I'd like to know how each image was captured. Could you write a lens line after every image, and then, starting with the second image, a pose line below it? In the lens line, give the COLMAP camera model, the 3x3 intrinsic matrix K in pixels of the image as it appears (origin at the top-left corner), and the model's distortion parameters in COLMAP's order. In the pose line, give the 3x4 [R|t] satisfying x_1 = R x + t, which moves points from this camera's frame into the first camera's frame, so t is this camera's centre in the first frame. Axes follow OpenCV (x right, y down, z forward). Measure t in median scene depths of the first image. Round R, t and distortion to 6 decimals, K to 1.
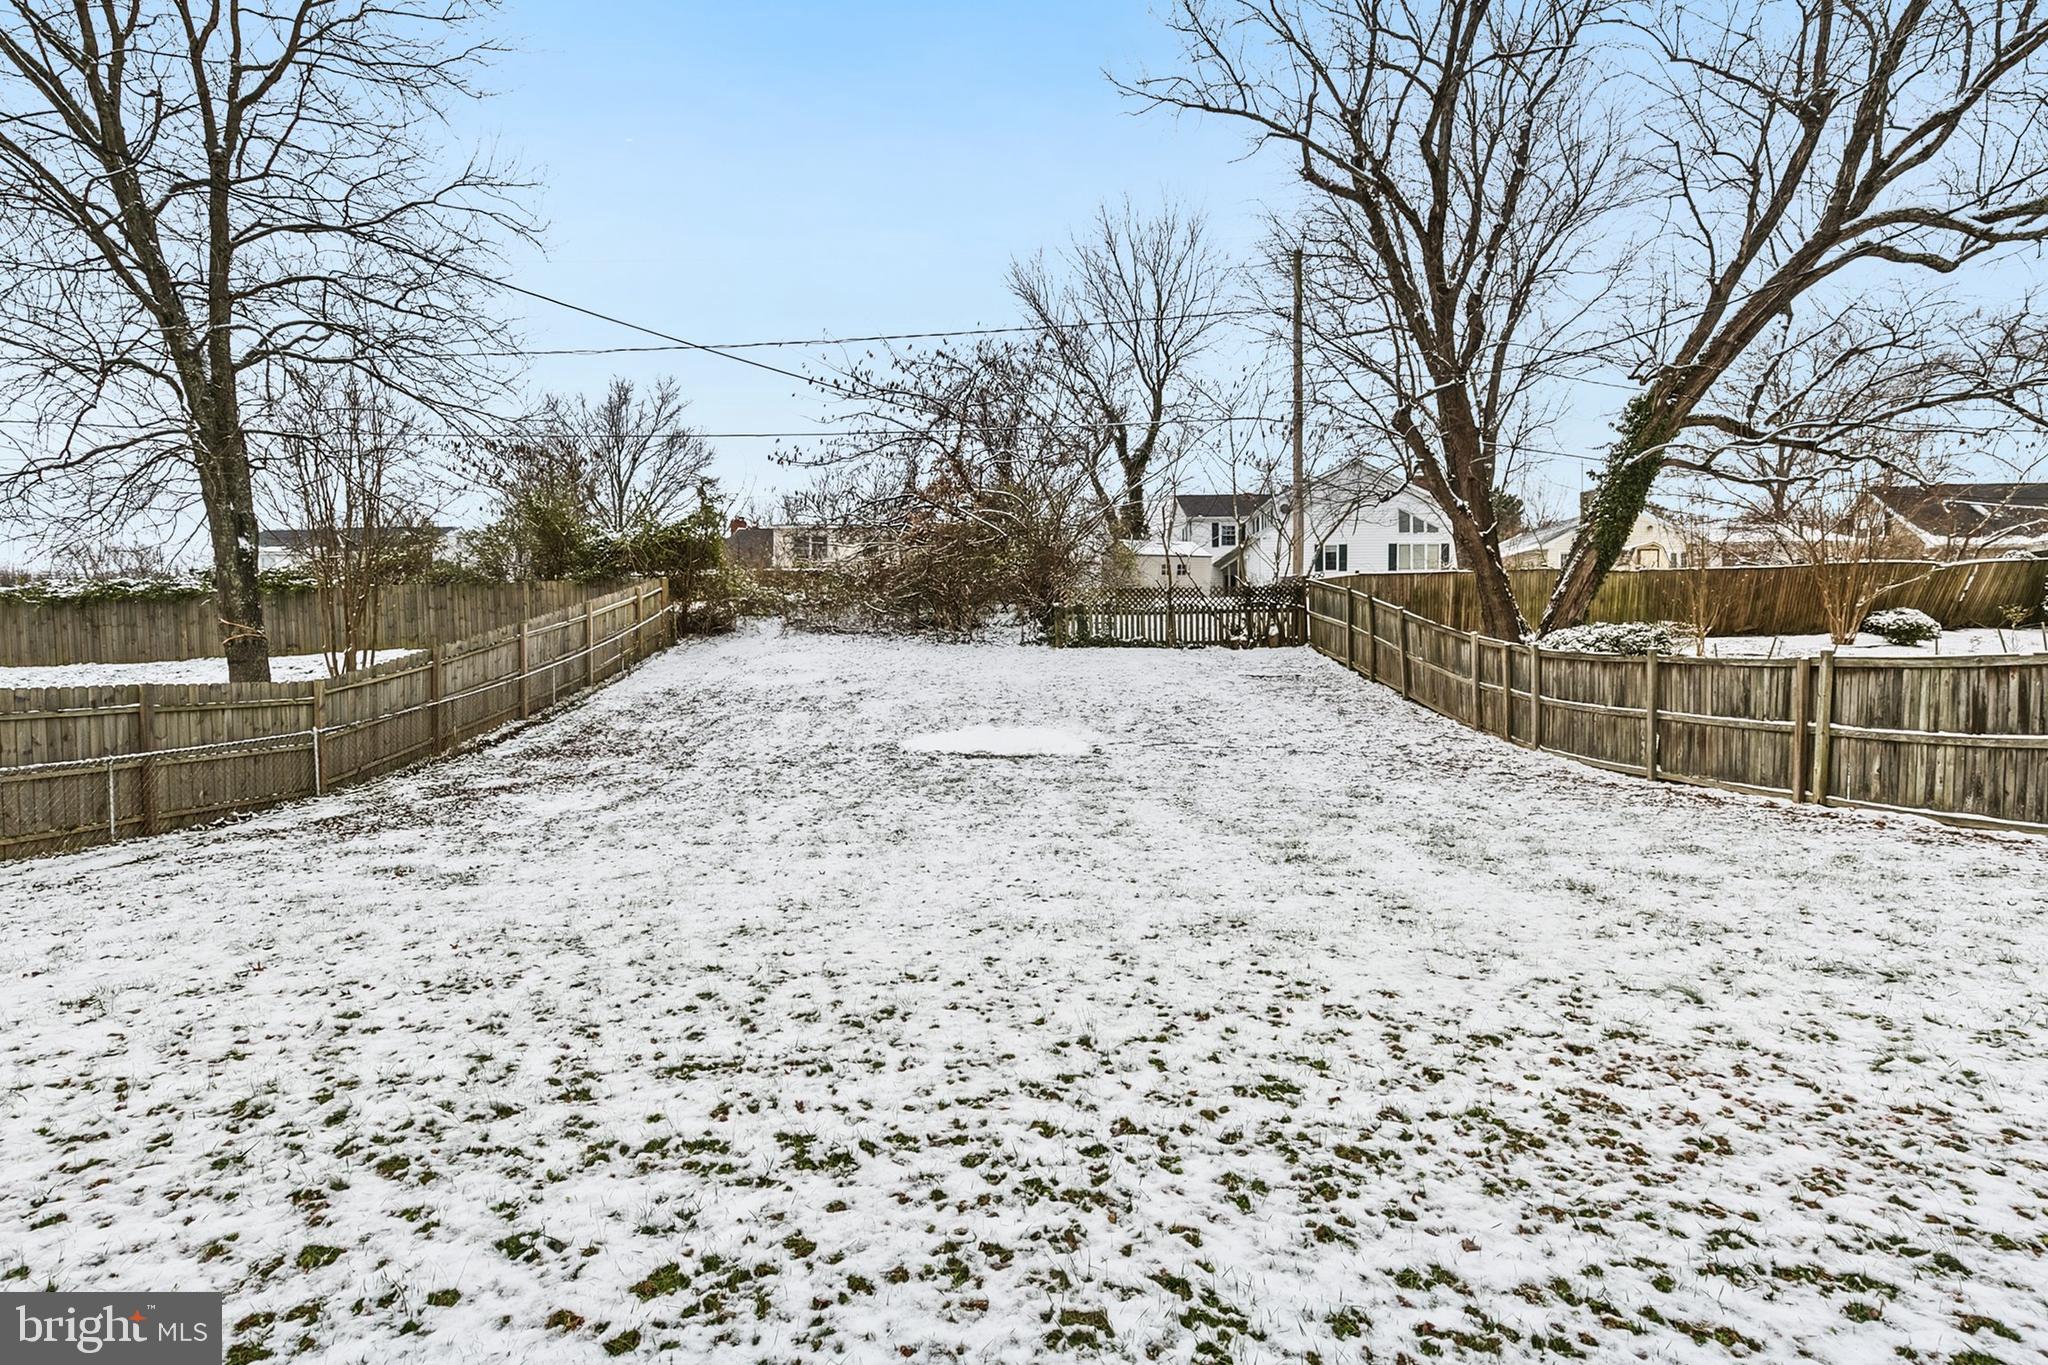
lens RADIAL K [[947.8, 0, 1014.4], [0, 947.8, 687.1], [0, 0, 1]] dist [0.002209, -0.000371]
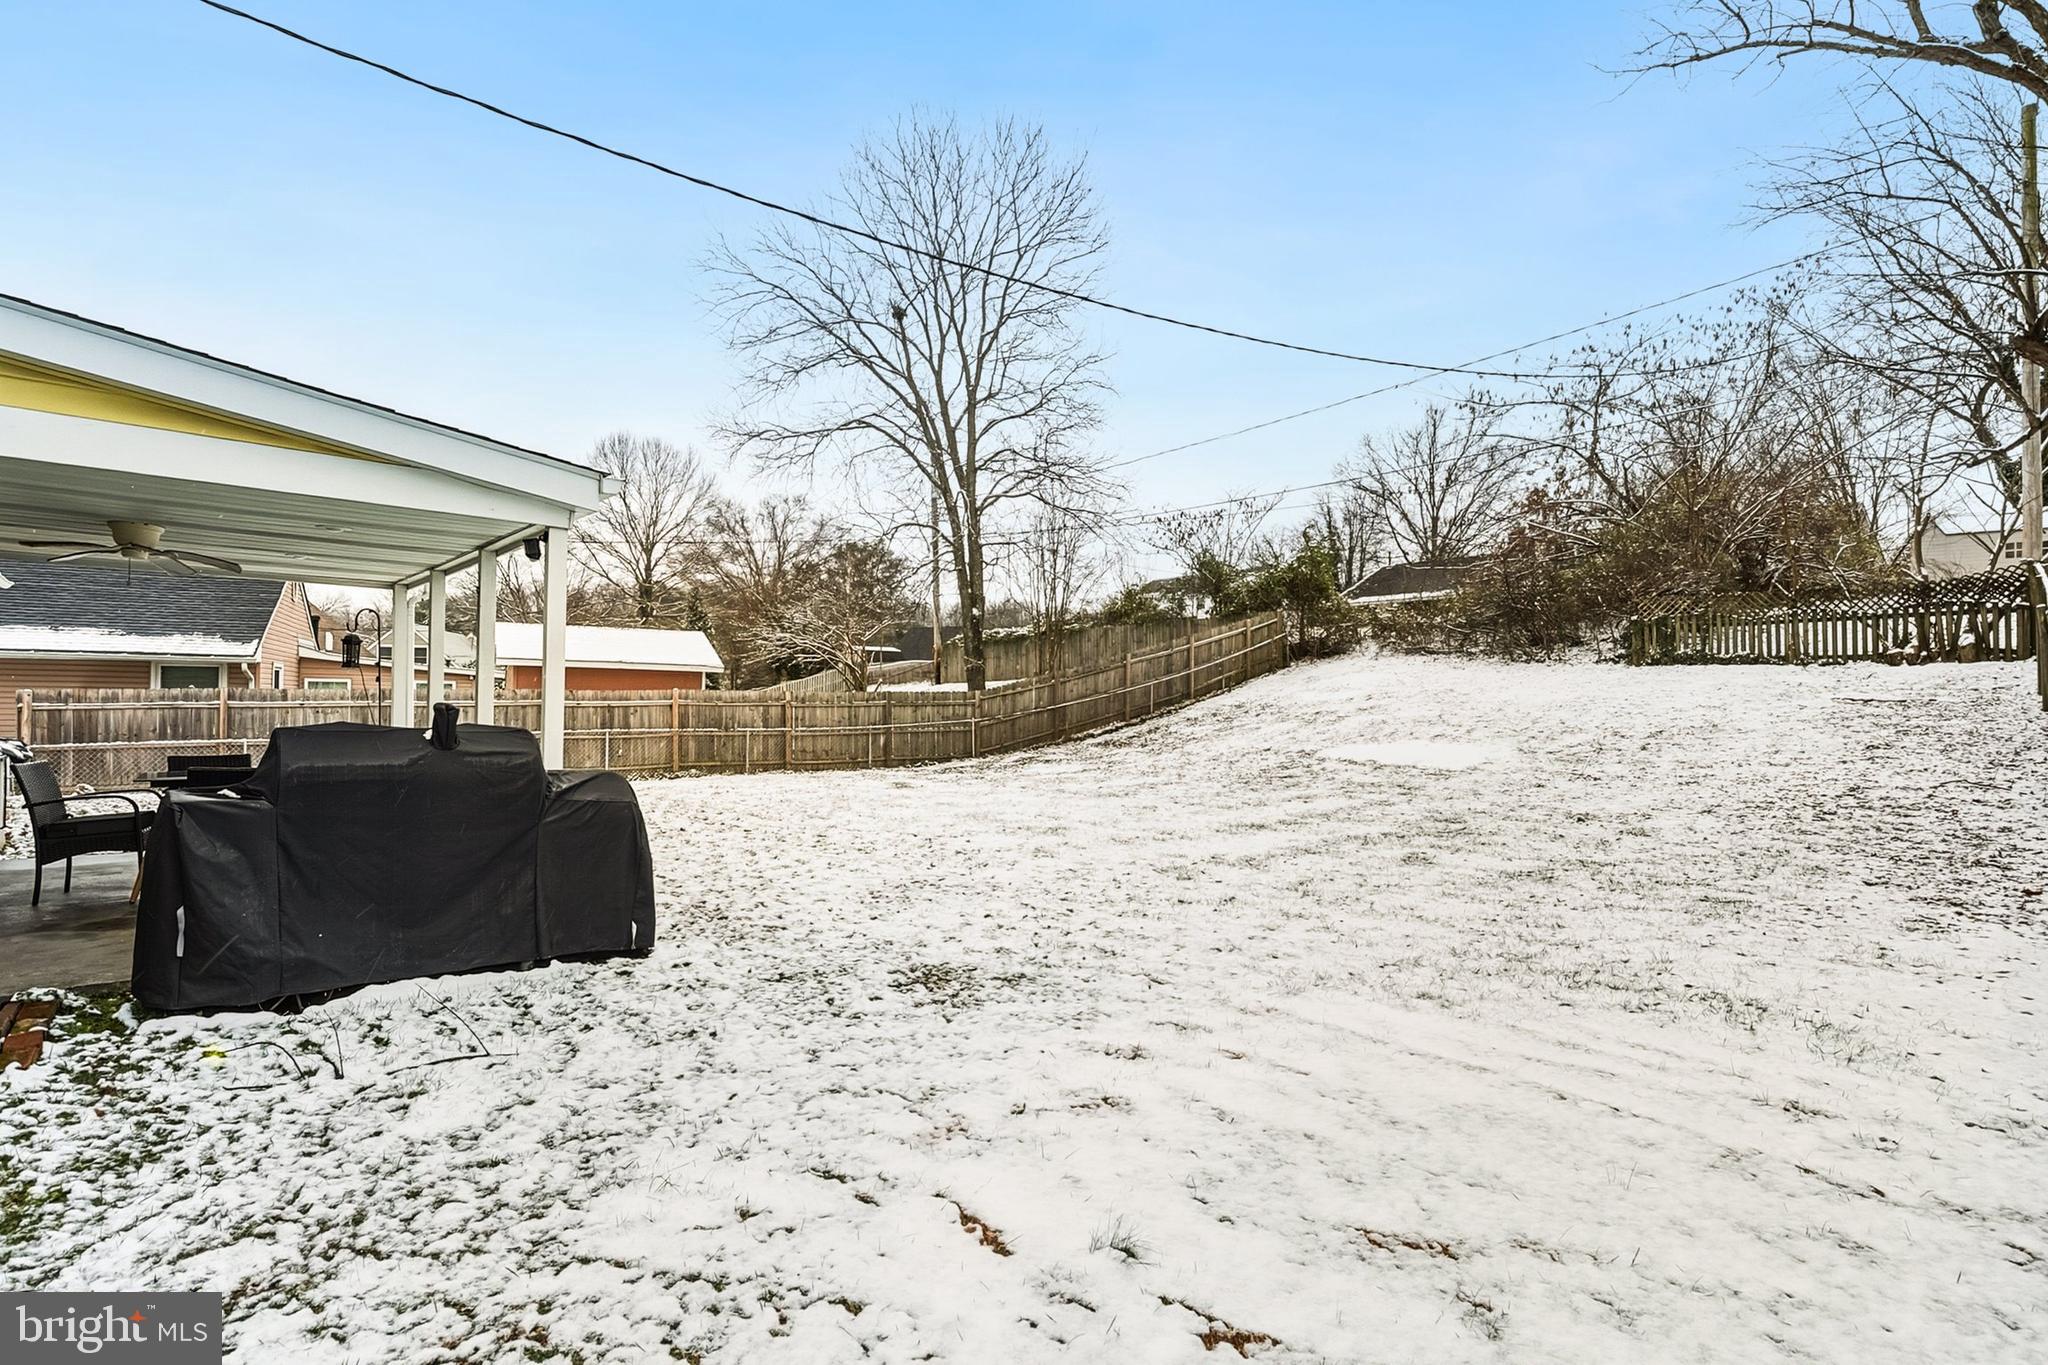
lens RADIAL K [[1018.3, 0, 1024.0], [0, 1018.3, 682.5], [0, 0, 1]] dist [0.001302, -0.000322]
pose [[0.630940, 0.002597, -0.775828, 0.446404], [-0.022016, 0.999652, -0.014558, 0.001368], [0.775519, 0.026265, 0.630777, -0.062725]]
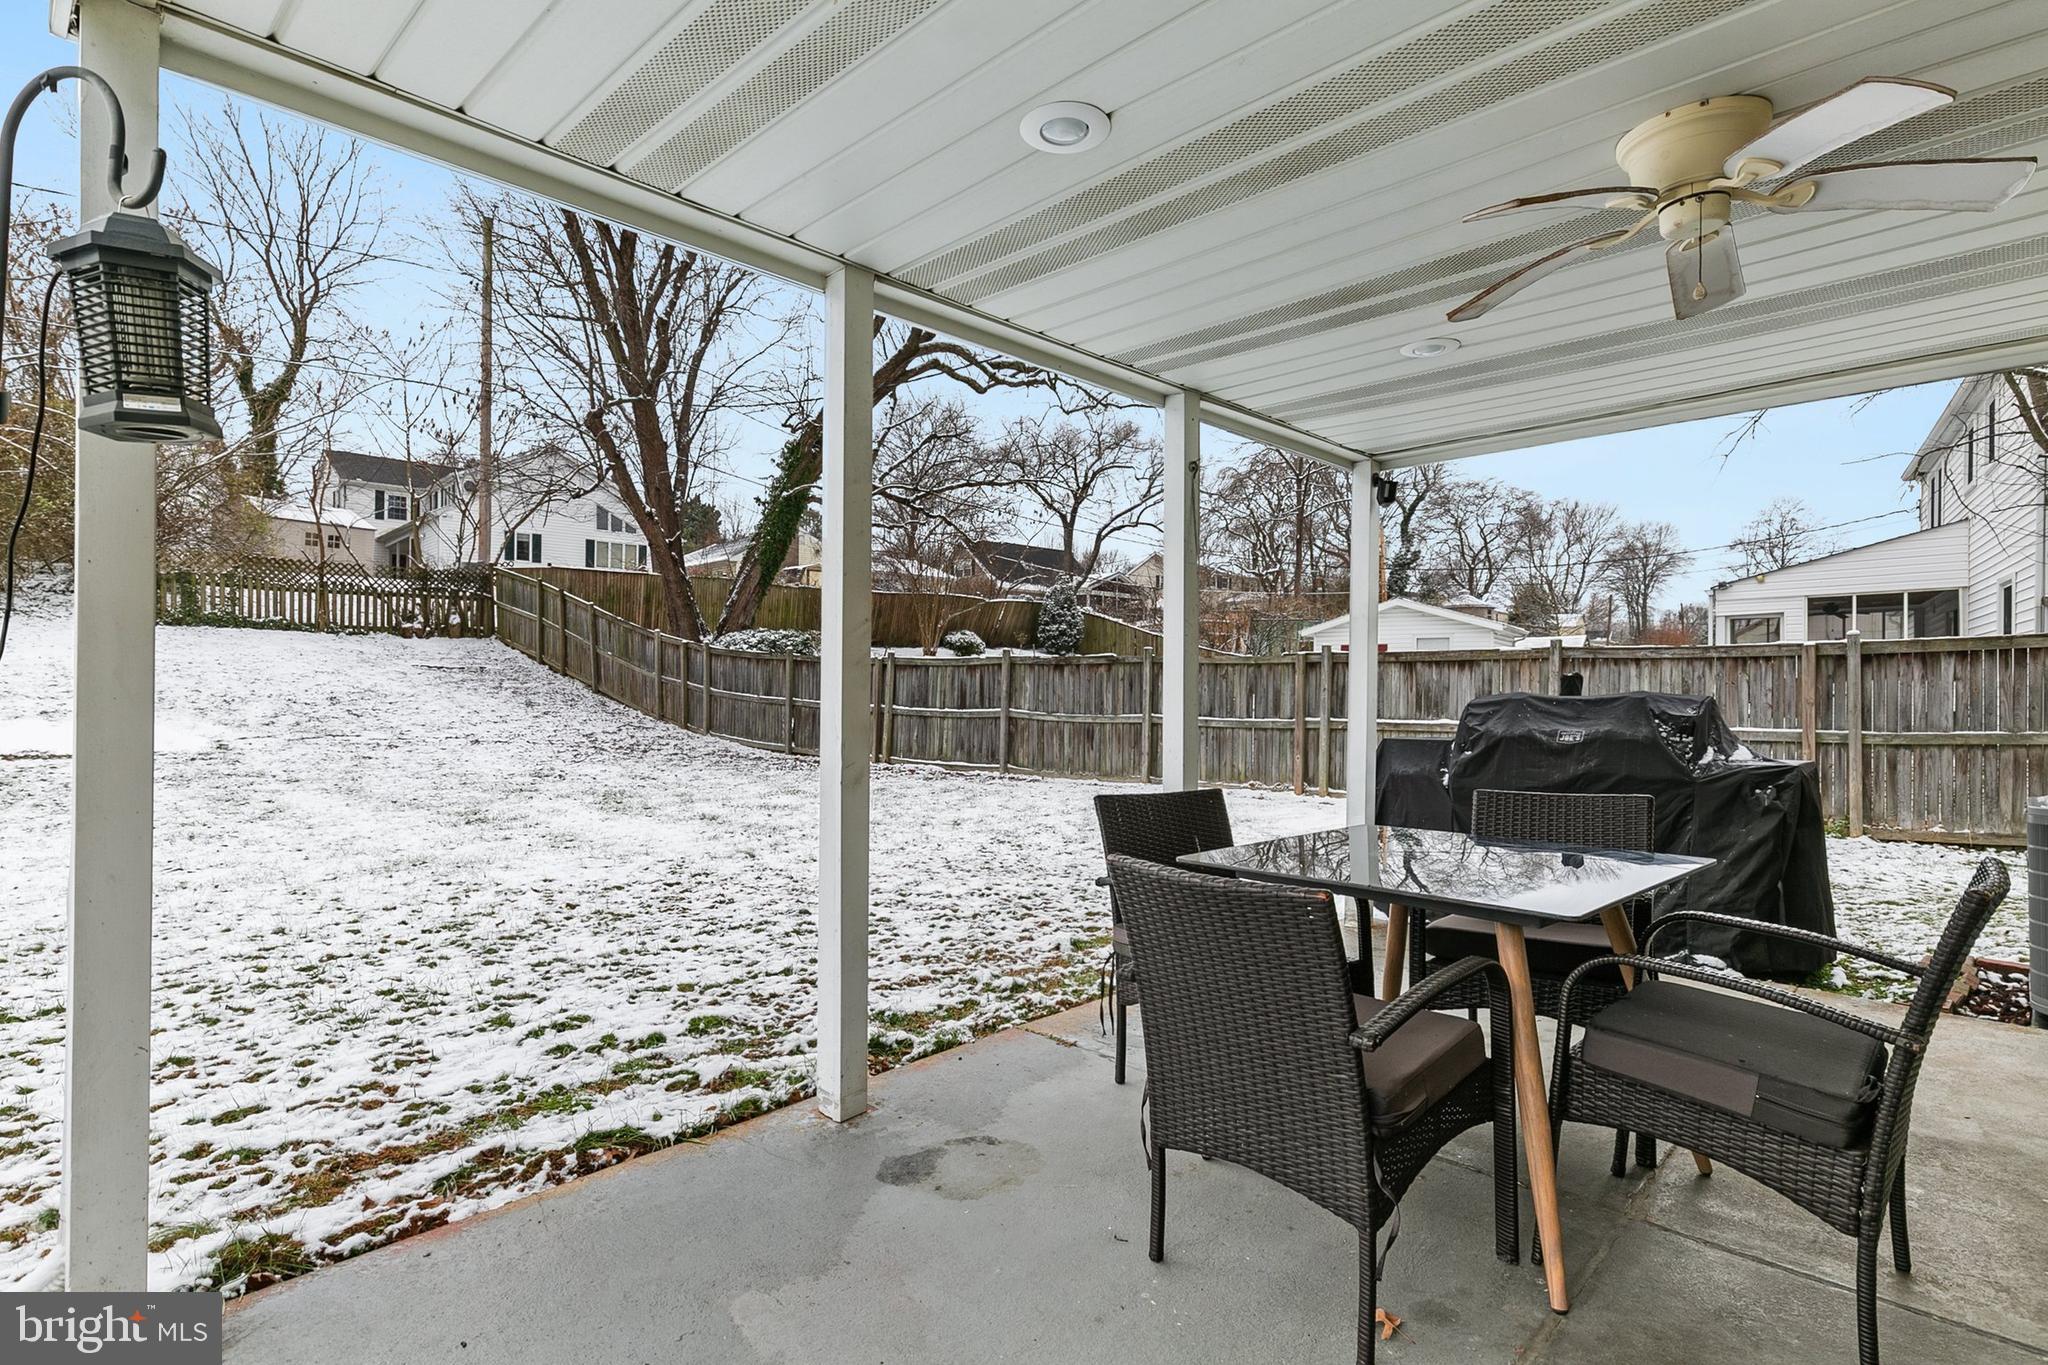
lens RADIAL K [[1015.5, 0, 1018.0], [0, 1015.5, 690.4], [0, 0, 1]] dist [-0.002271, 0.001004]
pose [[0.714474, 0.010608, 0.699581, -0.026919], [-0.008575, 0.999943, -0.006405, 0.011995], [-0.699609, -0.001423, 0.714524, -0.095693]]
